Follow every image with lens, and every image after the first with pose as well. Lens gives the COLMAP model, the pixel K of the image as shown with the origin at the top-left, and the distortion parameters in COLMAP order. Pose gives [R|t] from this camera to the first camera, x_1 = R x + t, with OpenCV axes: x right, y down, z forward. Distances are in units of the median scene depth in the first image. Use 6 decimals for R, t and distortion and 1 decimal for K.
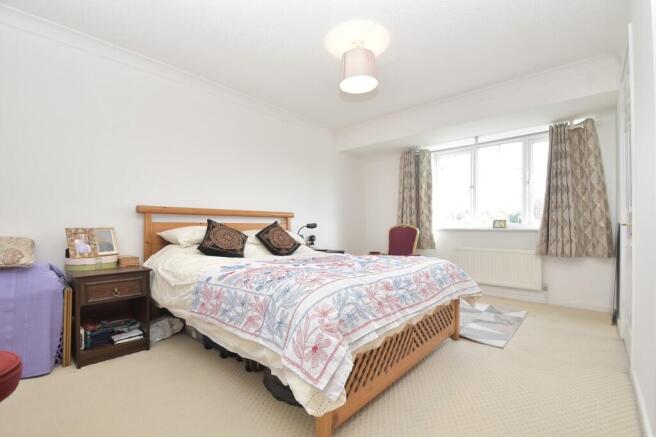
lens RADIAL K [[295.0, 0, 326.3], [0, 295.0, 221.9], [0, 0, 1]] dist [0.003192, 0.000203]
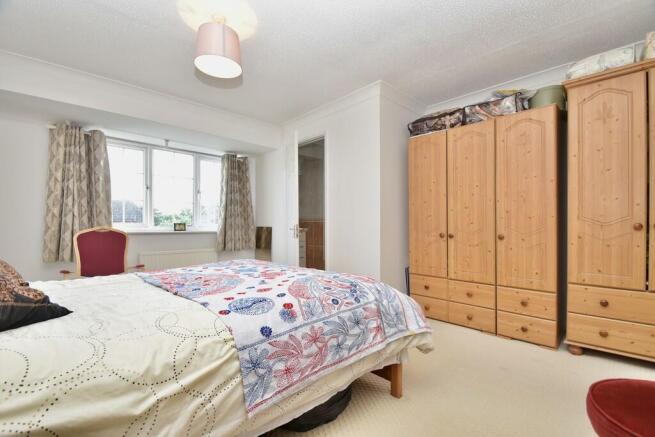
lens RADIAL K [[294.6, 0, 325.9], [0, 294.6, 223.2], [0, 0, 1]] dist [0.003192, 0.000203]
pose [[0.053473, 0.009899, 0.998520, -0.556876], [-0.015370, 0.999841, -0.009089, -0.006498], [-0.998451, -0.014861, 0.053617, 0.495175]]
